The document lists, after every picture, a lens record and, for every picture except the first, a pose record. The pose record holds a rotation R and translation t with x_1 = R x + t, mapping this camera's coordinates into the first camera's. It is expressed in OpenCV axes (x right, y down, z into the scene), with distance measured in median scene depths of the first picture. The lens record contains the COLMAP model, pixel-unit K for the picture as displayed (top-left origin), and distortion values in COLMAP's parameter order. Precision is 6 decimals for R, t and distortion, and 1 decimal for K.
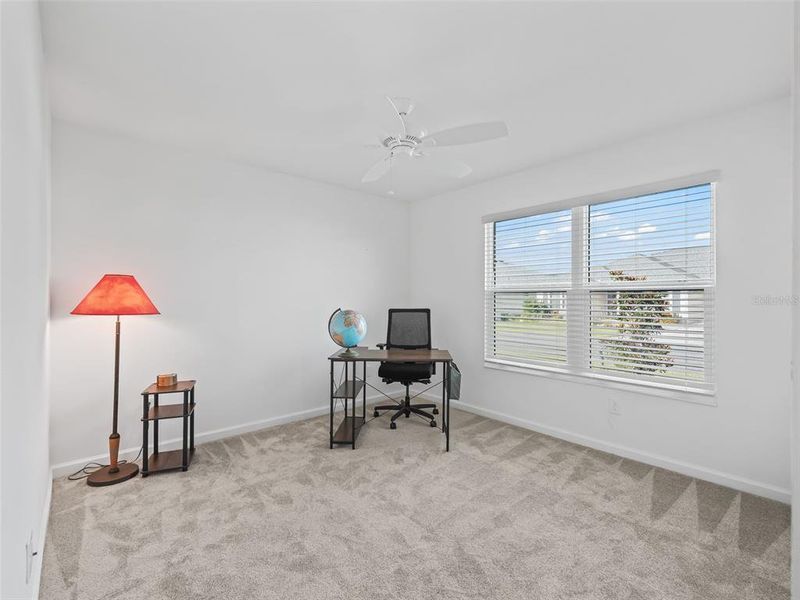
lens RADIAL K [[370.6, 0, 399.7], [0, 370.6, 300.0], [0, 0, 1]] dist [-0.000876, 0.000024]
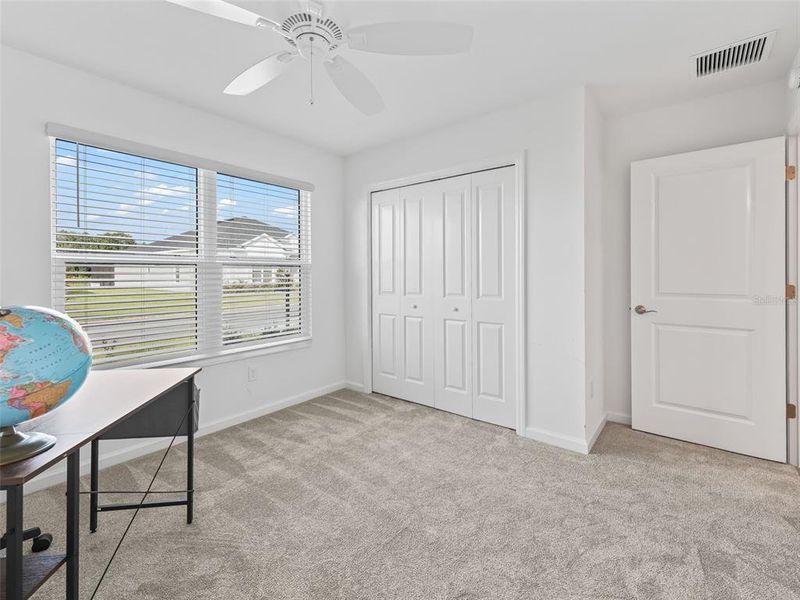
lens RADIAL K [[370.6, 0, 397.4], [0, 370.6, 272.9], [0, 0, 1]] dist [-0.000876, 0.000024]
pose [[-0.187683, -0.002313, 0.982227, -0.613468], [0.001408, 0.999996, 0.002624, -0.005120], [-0.982229, 0.001875, -0.187679, 0.895401]]
